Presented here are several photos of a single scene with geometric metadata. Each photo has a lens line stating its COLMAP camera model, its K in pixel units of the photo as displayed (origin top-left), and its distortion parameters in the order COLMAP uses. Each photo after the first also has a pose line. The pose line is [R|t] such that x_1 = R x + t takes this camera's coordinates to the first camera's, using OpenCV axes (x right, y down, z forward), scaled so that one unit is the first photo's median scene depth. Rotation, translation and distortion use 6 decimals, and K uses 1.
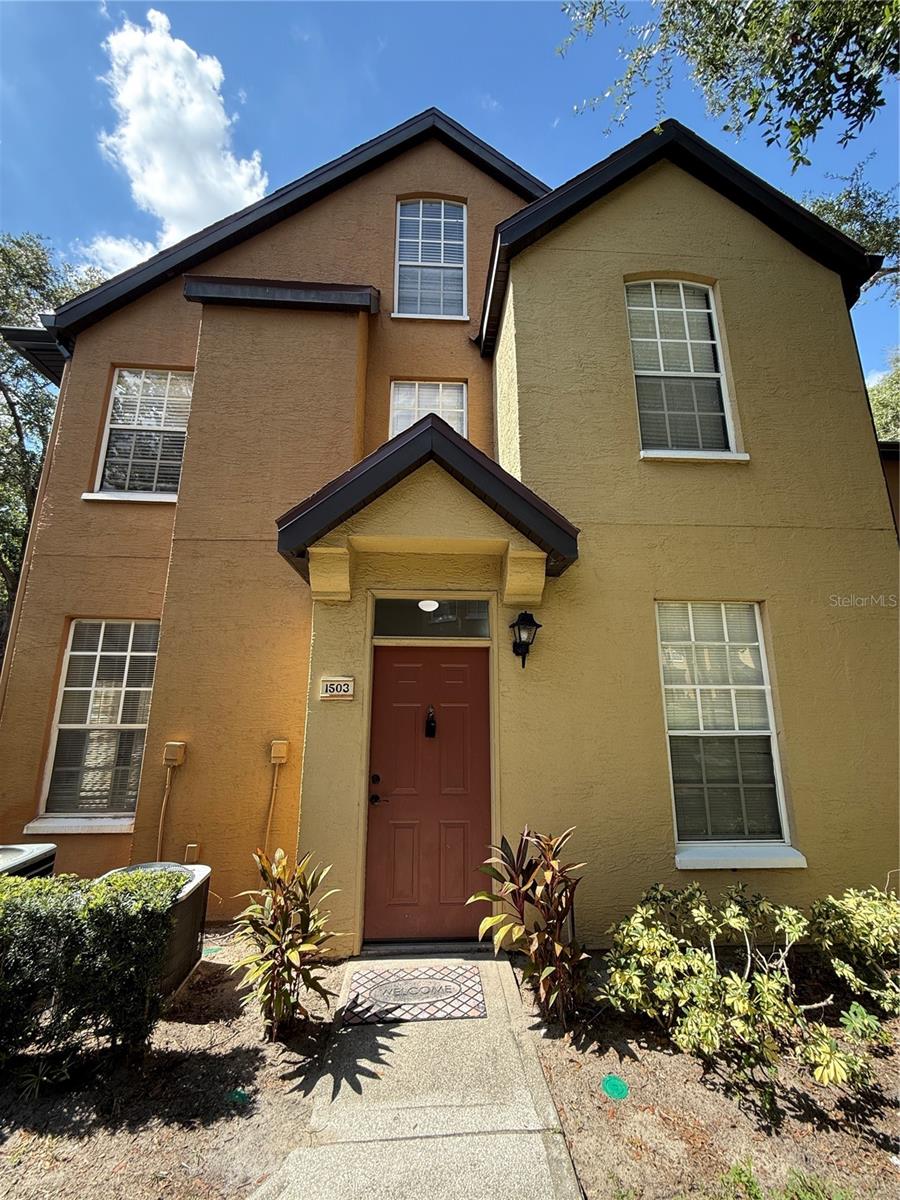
lens RADIAL K [[477.6, 0, 450.7], [0, 477.6, 598.8], [0, 0, 1]] dist [0.004837, 0.000578]
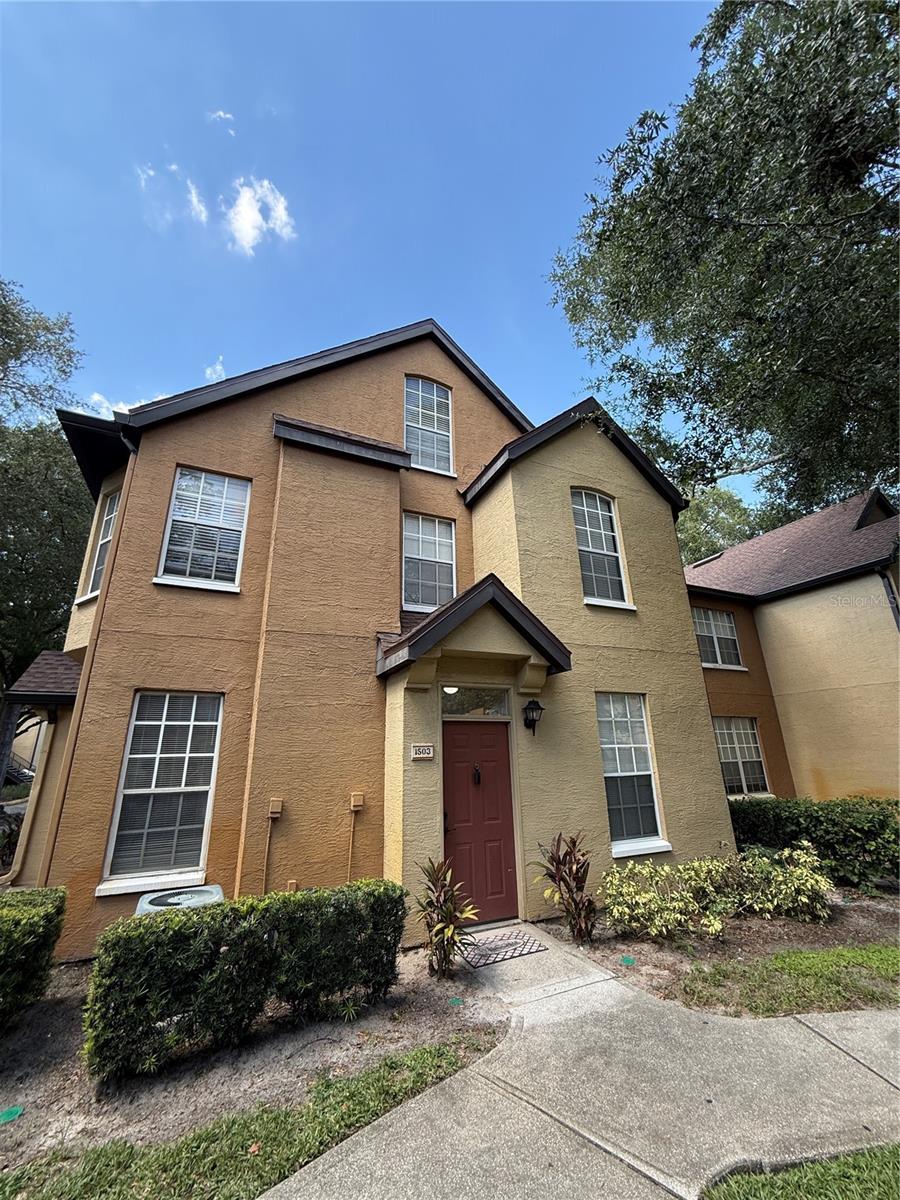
lens RADIAL K [[477.6, 0, 450.0], [0, 477.6, 600.1], [0, 0, 1]] dist [0.004837, 0.000578]
pose [[0.929704, 0.091782, 0.356689, -0.576497], [-0.054404, 0.992051, -0.113469, -0.086617], [-0.364268, 0.086087, 0.927307, -0.331123]]
